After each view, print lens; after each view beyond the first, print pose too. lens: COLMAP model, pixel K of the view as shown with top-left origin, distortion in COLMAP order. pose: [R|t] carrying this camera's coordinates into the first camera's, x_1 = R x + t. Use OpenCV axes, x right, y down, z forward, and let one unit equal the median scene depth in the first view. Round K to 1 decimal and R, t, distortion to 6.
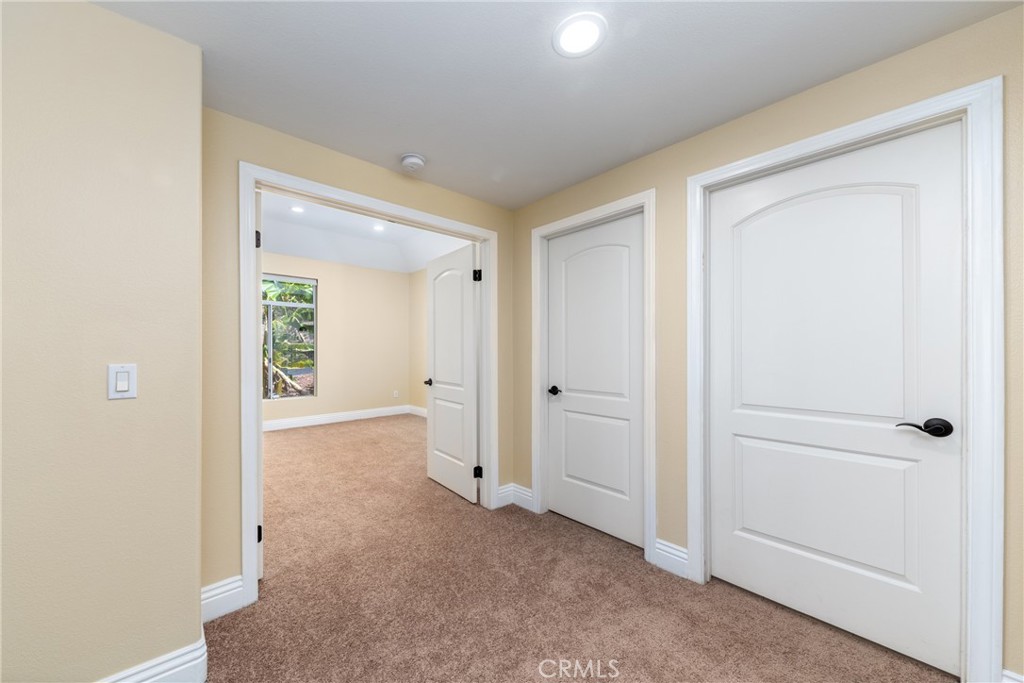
lens RADIAL K [[404.3, 0, 505.3], [0, 404.3, 347.1], [0, 0, 1]] dist [0.001119, 0.000034]
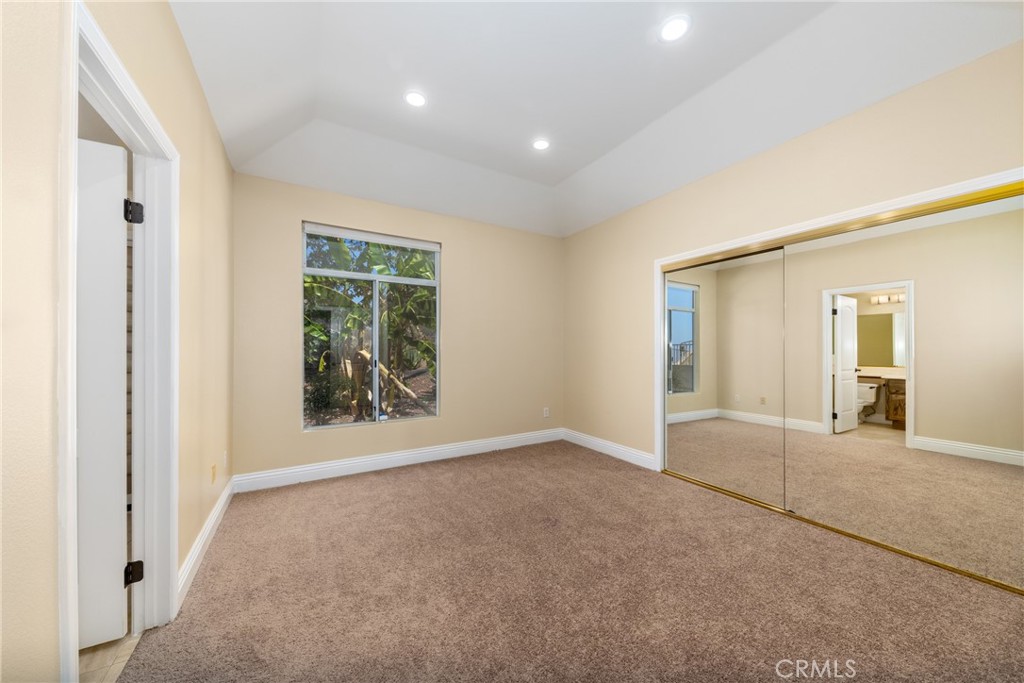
lens RADIAL K [[356.7, 0, 517.4], [0, 356.7, 345.3], [0, 0, 1]] dist [0.002304, 0.000330]
pose [[0.983426, -0.000190, -0.181312, -0.204253], [-0.000845, 0.999984, -0.005632, 0.006333], [0.181310, 0.005692, 0.983409, 0.386745]]
